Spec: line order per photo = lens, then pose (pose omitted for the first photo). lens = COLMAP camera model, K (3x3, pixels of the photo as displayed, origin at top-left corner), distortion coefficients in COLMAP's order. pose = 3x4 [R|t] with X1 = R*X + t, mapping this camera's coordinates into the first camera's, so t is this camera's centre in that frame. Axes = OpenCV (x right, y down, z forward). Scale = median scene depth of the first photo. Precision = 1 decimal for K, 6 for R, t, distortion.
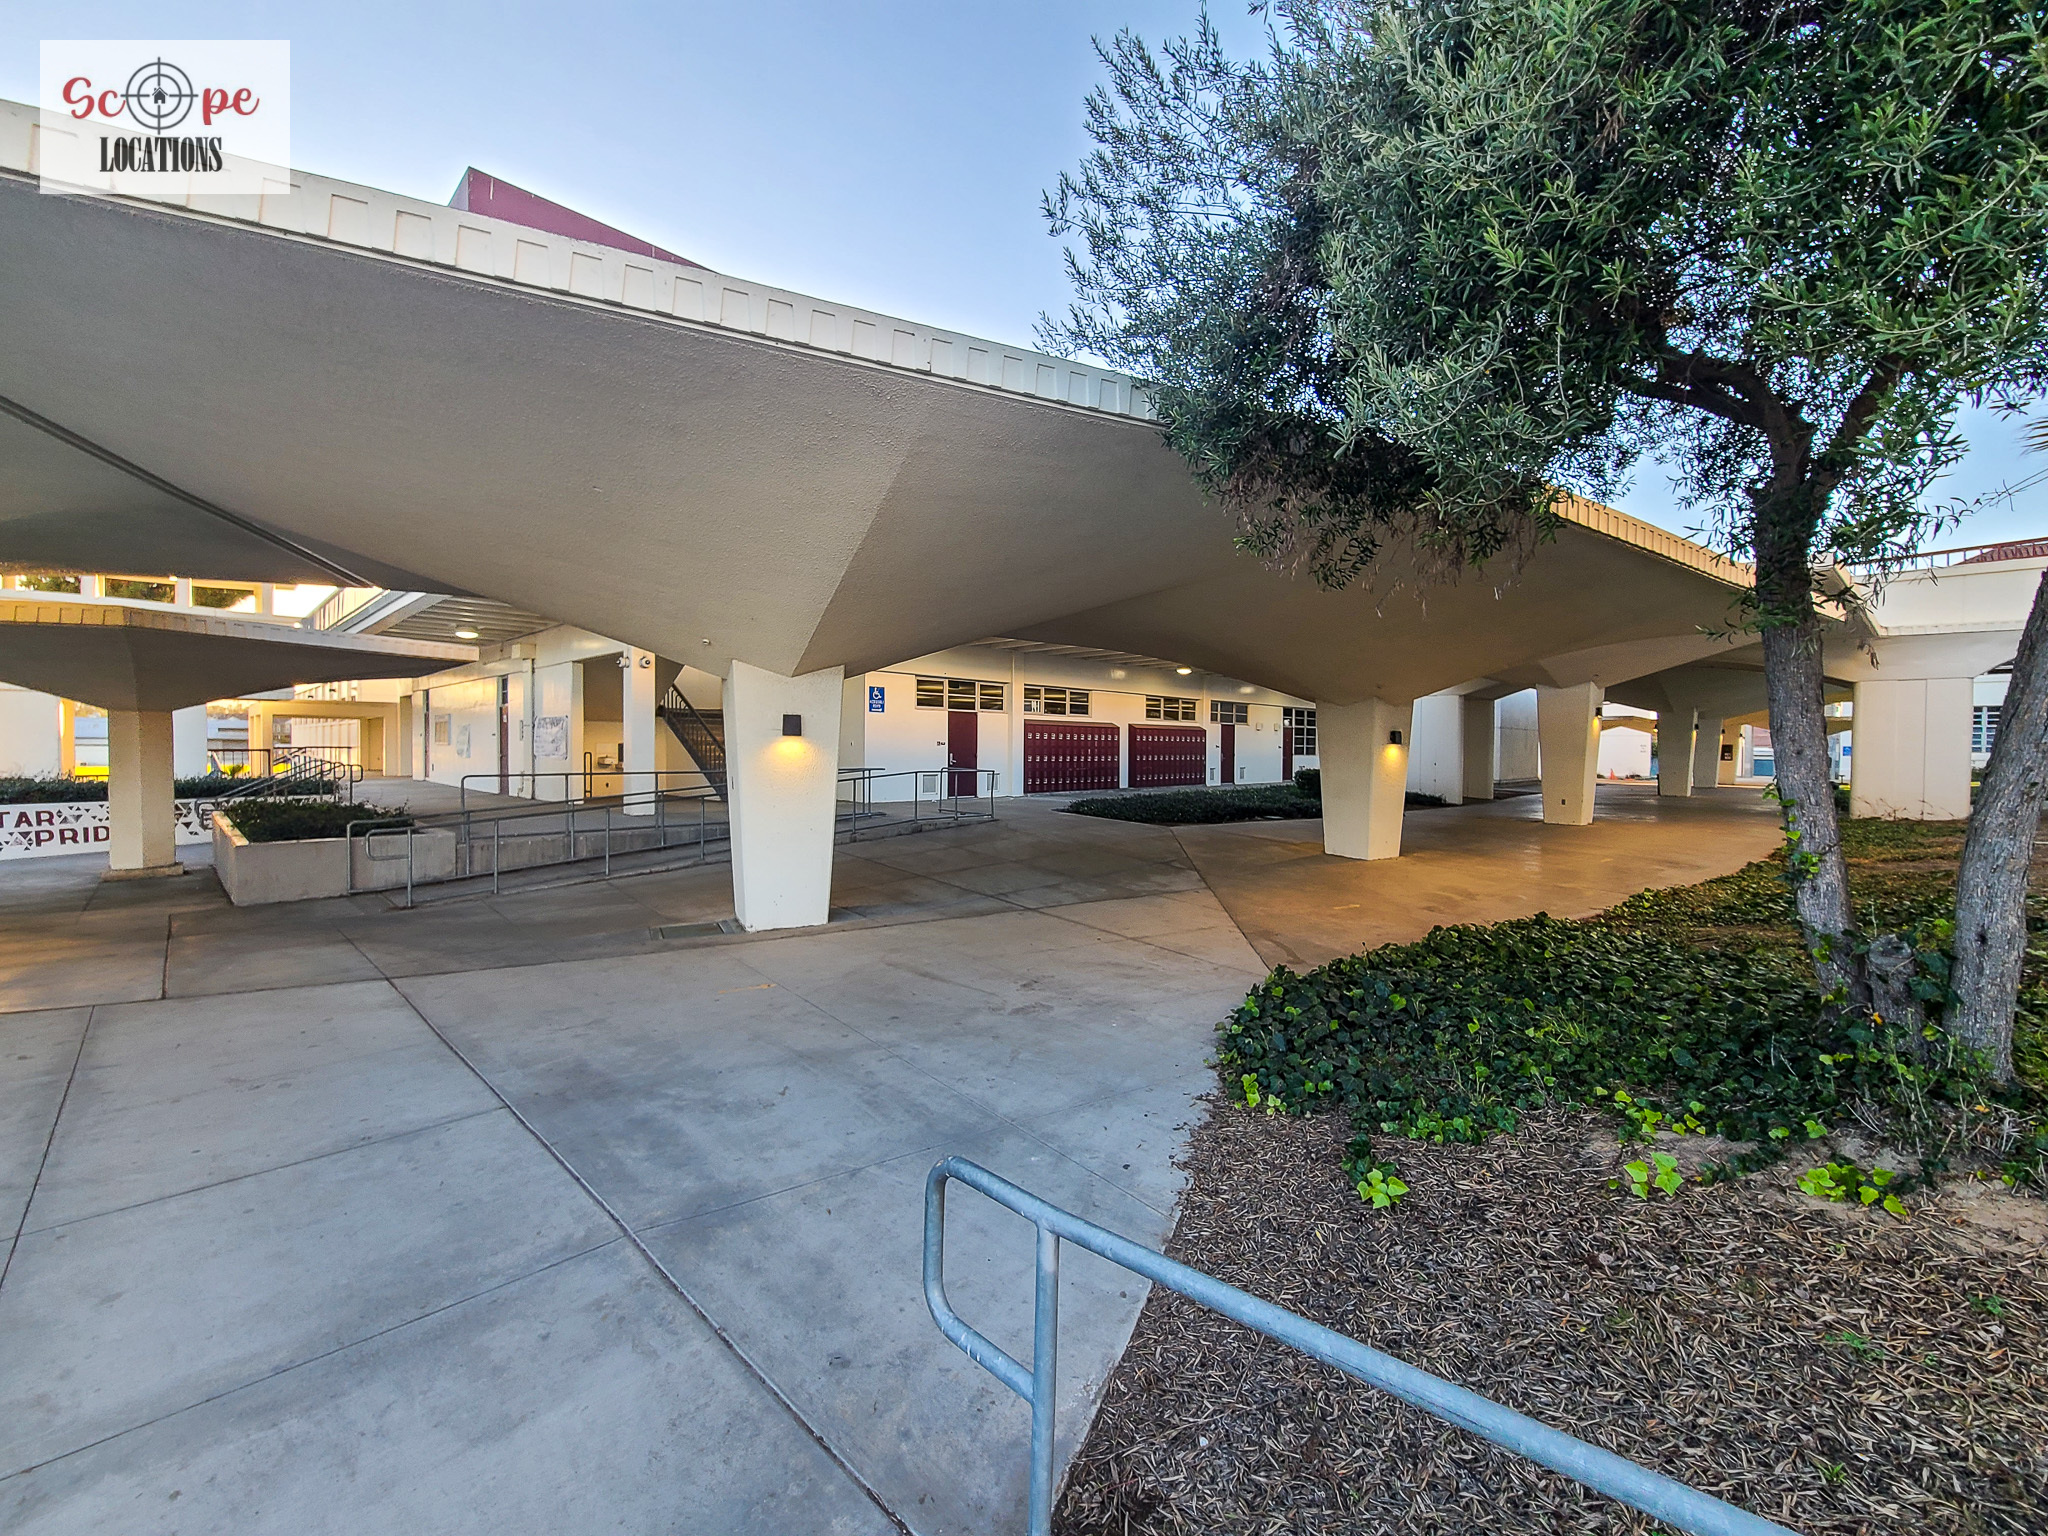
lens RADIAL K [[832.4, 0, 1019.5], [0, 832.4, 767.5], [0, 0, 1]] dist [0.002805, -0.000916]
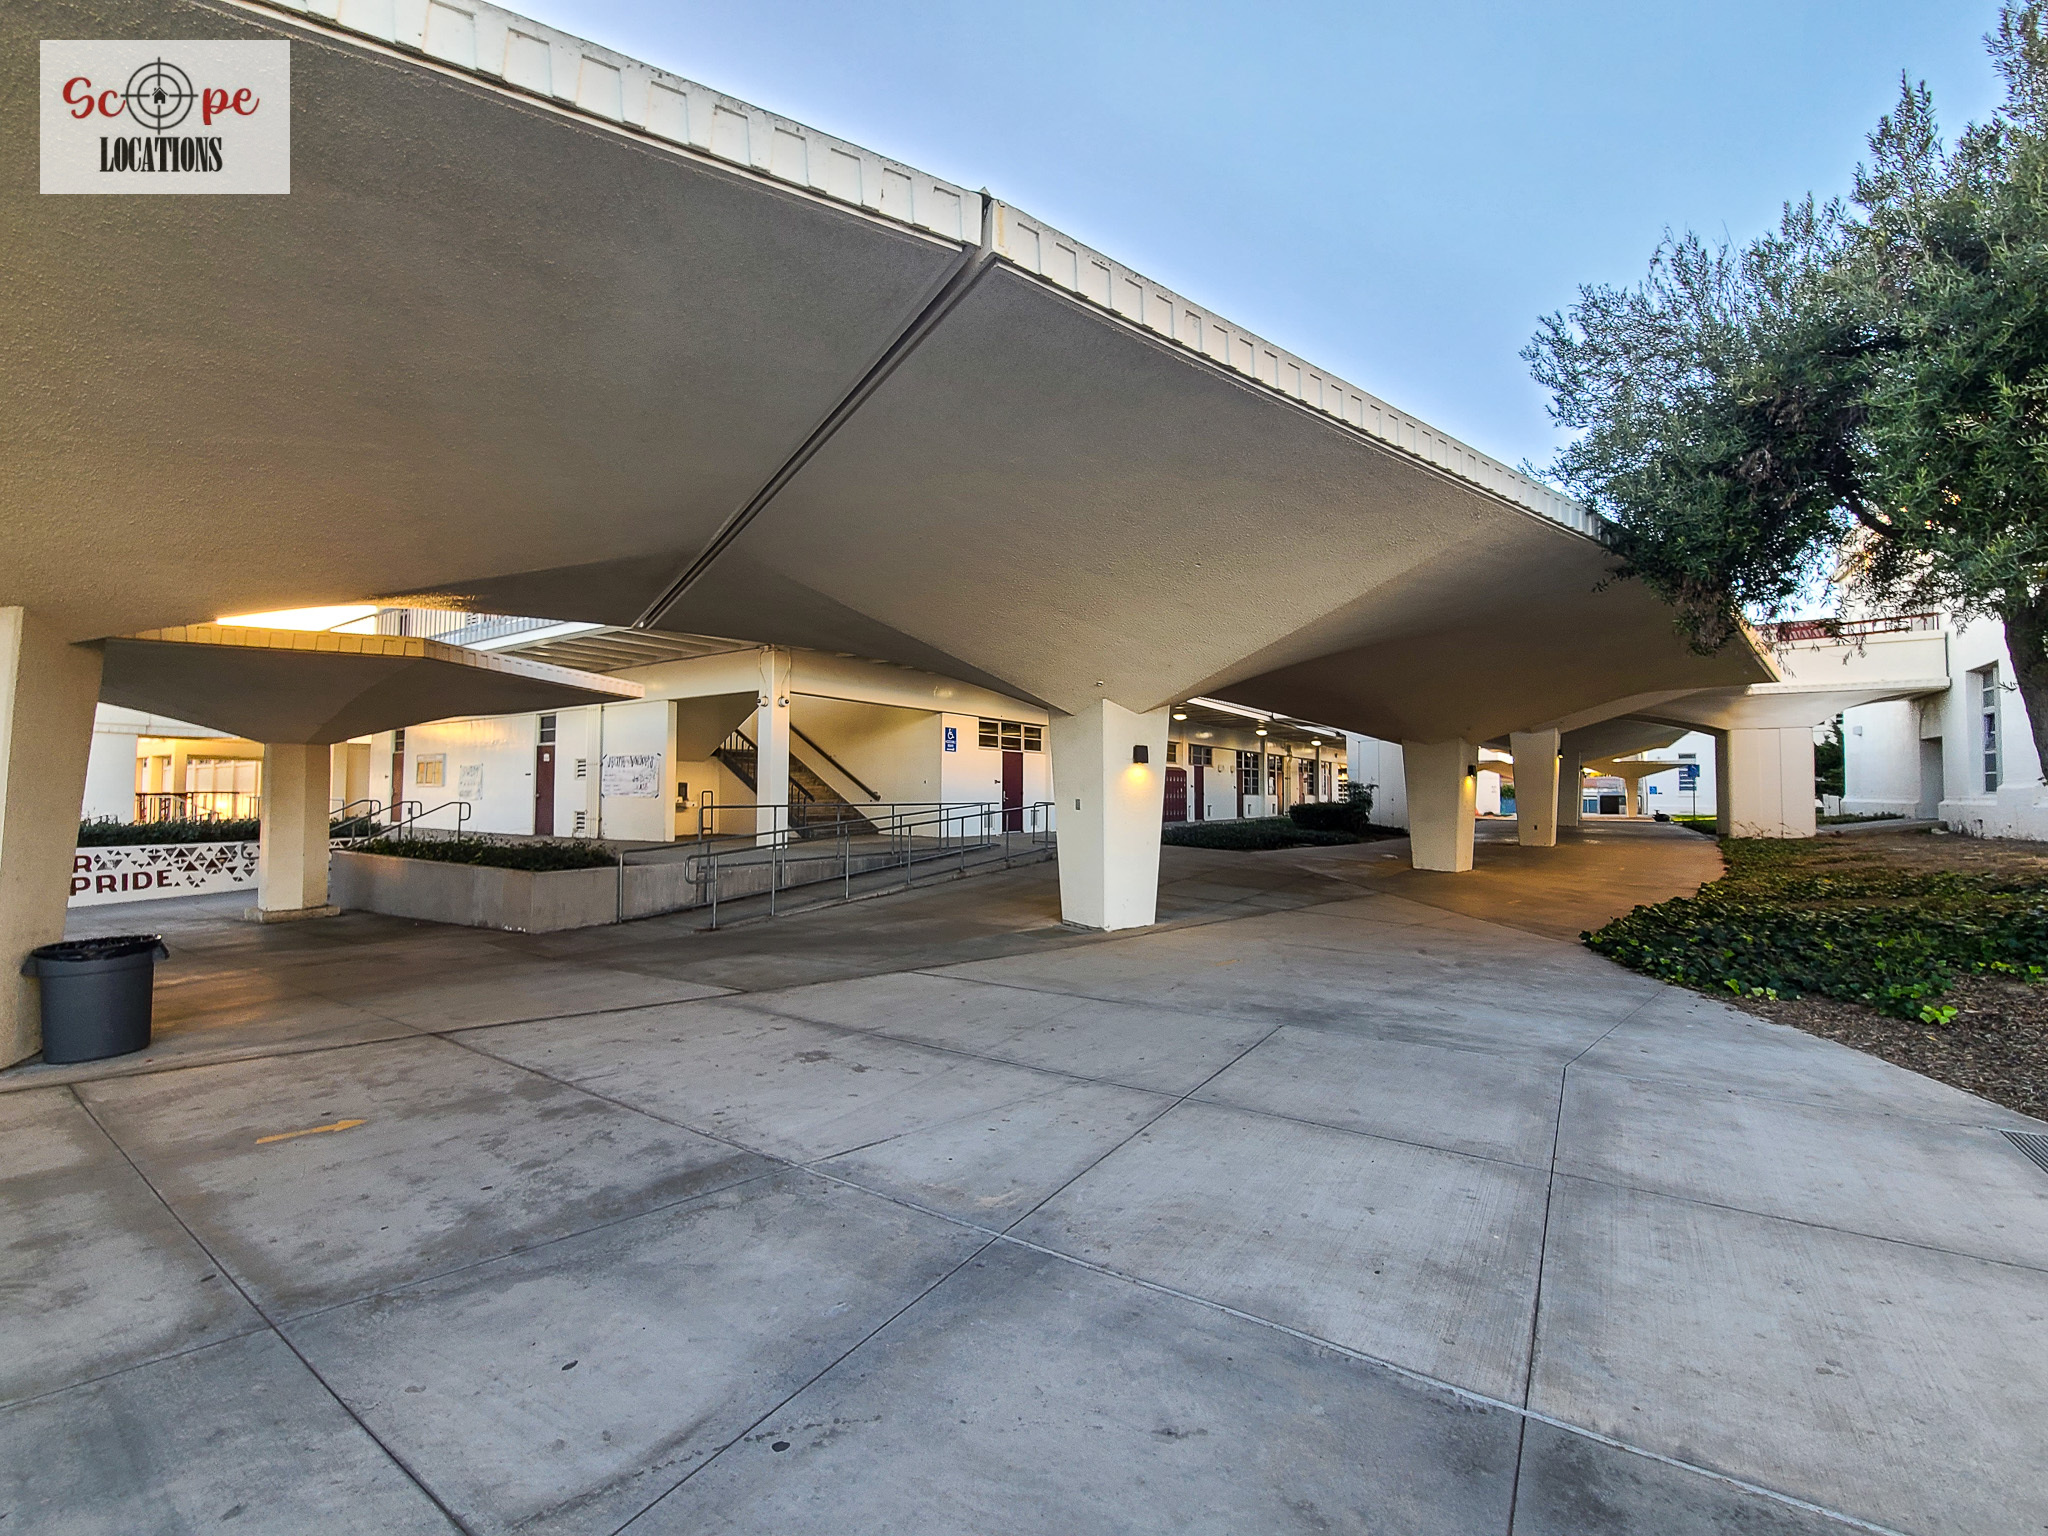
lens RADIAL K [[832.4, 0, 1033.5], [0, 832.4, 767.0], [0, 0, 1]] dist [0.002805, -0.000916]
pose [[0.983665, 0.000903, 0.180007, -0.298223], [0.009231, 0.998419, -0.055448, 0.014636], [-0.179773, 0.056204, 0.982101, -0.063443]]
